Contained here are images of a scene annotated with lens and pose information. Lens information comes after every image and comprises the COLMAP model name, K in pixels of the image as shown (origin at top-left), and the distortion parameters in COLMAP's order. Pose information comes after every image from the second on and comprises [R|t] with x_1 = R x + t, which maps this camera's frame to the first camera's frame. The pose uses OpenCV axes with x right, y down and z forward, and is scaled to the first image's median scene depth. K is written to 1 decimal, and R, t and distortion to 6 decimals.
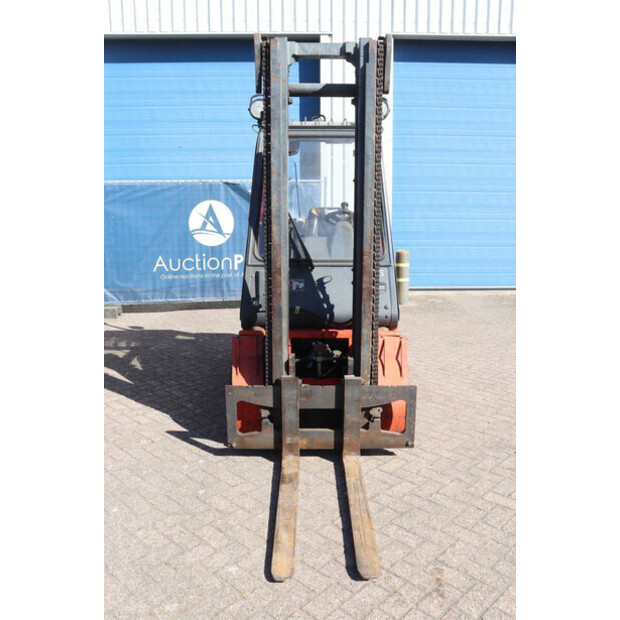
lens RADIAL K [[535.2, 0, 310.0], [0, 535.2, 310.0], [0, 0, 1]] dist [-0.099408, 0.001867]
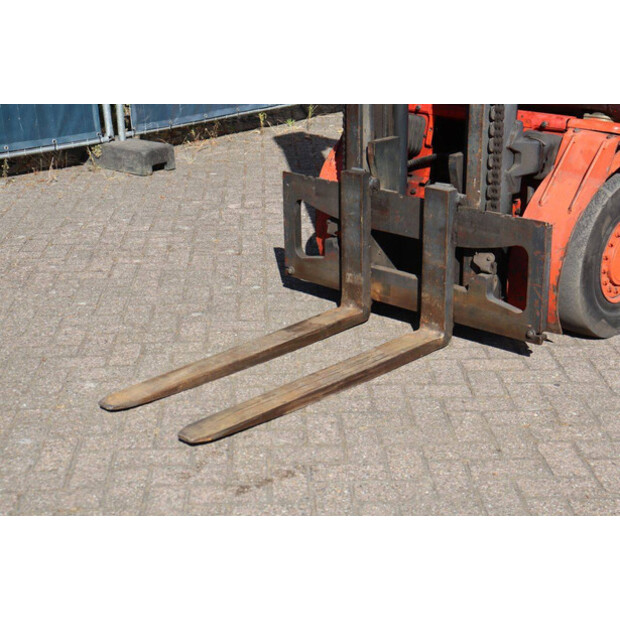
lens RADIAL K [[1160.3, 0, 309.4], [0, 1160.3, 295.2], [0, 0, 1]] dist [0.213767, 0.100020]
pose [[0.716547, 0.207088, -0.666090, 0.797612], [-0.105301, 0.976084, 0.190188, 0.019420], [0.689545, -0.066139, 0.721216, 0.022431]]
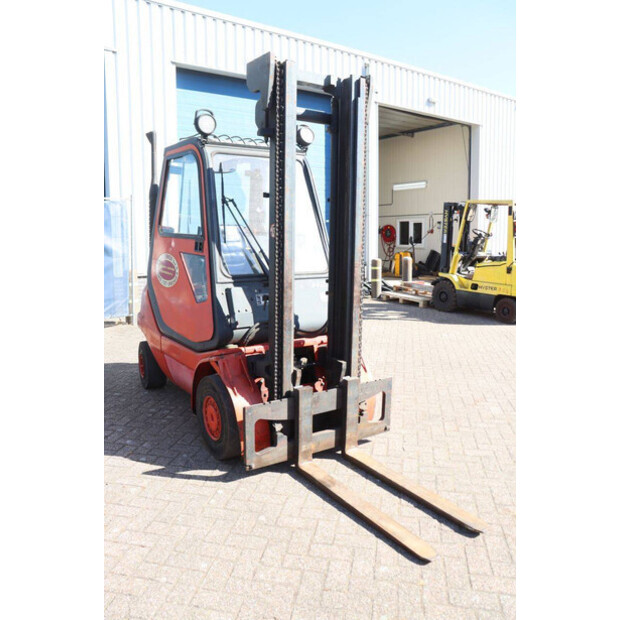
lens RADIAL K [[499.7, 0, 310.0], [0, 499.7, 310.0], [0, 0, 1]] dist [-0.147700, 0.108585]
pose [[0.841274, -0.081511, 0.534429, -0.518681], [0.093204, 0.995634, 0.005138, -0.026257], [-0.532514, 0.045488, 0.845198, 0.166754]]
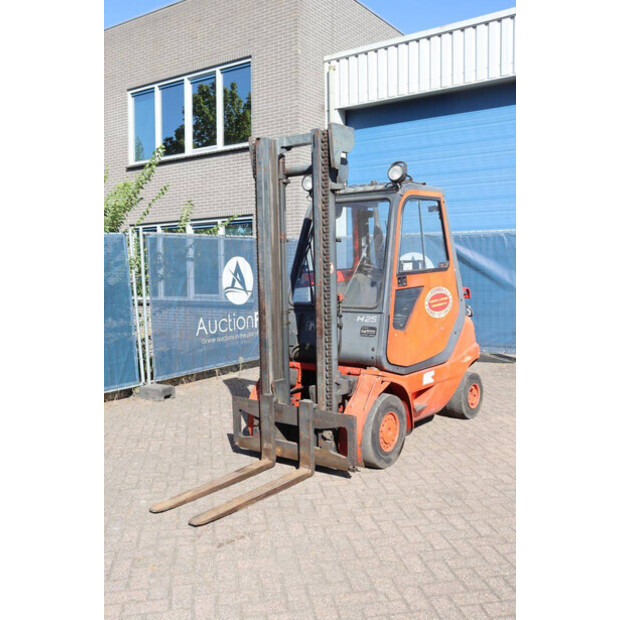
lens RADIAL K [[613.5, 0, 300.7], [0, 613.5, 328.0], [0, 0, 1]] dist [-0.044370, 0.017215]
pose [[0.788709, 0.042765, -0.613277, 0.900700], [-0.080931, 0.996118, -0.034621, 0.009717], [0.609416, 0.076939, 0.789109, -0.119223]]
